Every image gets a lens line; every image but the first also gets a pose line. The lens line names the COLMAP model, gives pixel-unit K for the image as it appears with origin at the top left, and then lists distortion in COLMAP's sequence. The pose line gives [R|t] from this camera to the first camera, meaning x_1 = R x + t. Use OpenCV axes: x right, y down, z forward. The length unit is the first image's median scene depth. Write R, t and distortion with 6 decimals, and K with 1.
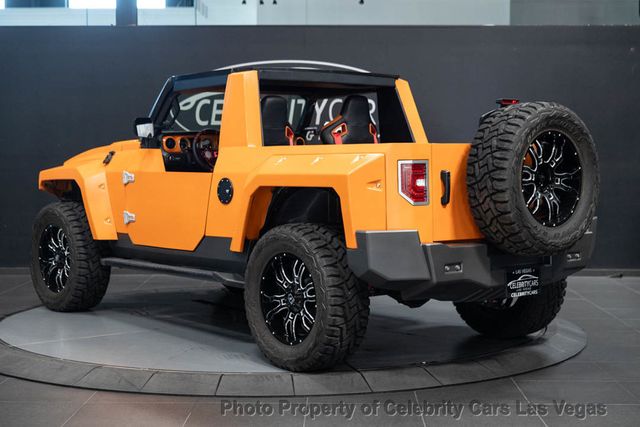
lens RADIAL K [[1176.3, 0, 322.2], [0, 1176.3, 215.3], [0, 0, 1]] dist [-0.004598, 0.000000]
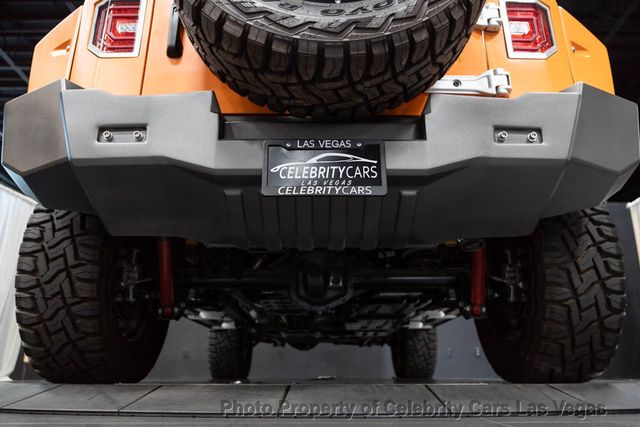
lens RADIAL K [[503.0, 0, 326.9], [0, 503.0, 227.2], [0, 0, 1]] dist [-0.013107, 0.002617]
pose [[0.773237, -0.194067, -0.603691, 0.279813], [-0.029281, 0.940075, -0.339708, 0.140903], [0.633441, 0.280351, 0.721218, 0.872866]]
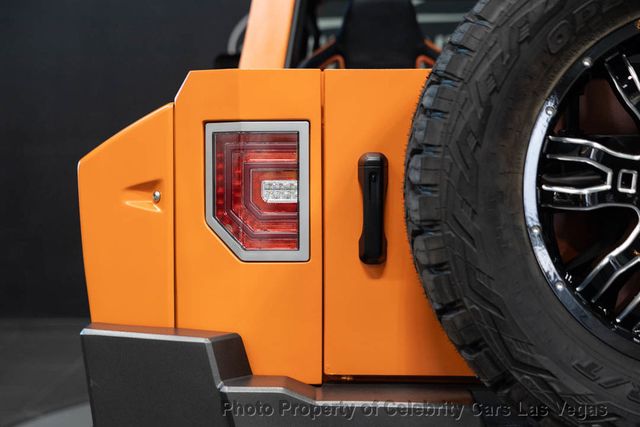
lens RADIAL K [[1308.5, 0, 286.5], [0, 1308.5, 213.3], [0, 0, 1]] dist [0.022091, 0.000000]
pose [[0.740012, 0.036265, -0.671615, 0.314459], [-0.035872, 0.999252, 0.014431, -0.026019], [0.671636, 0.013413, 0.740760, 0.703353]]
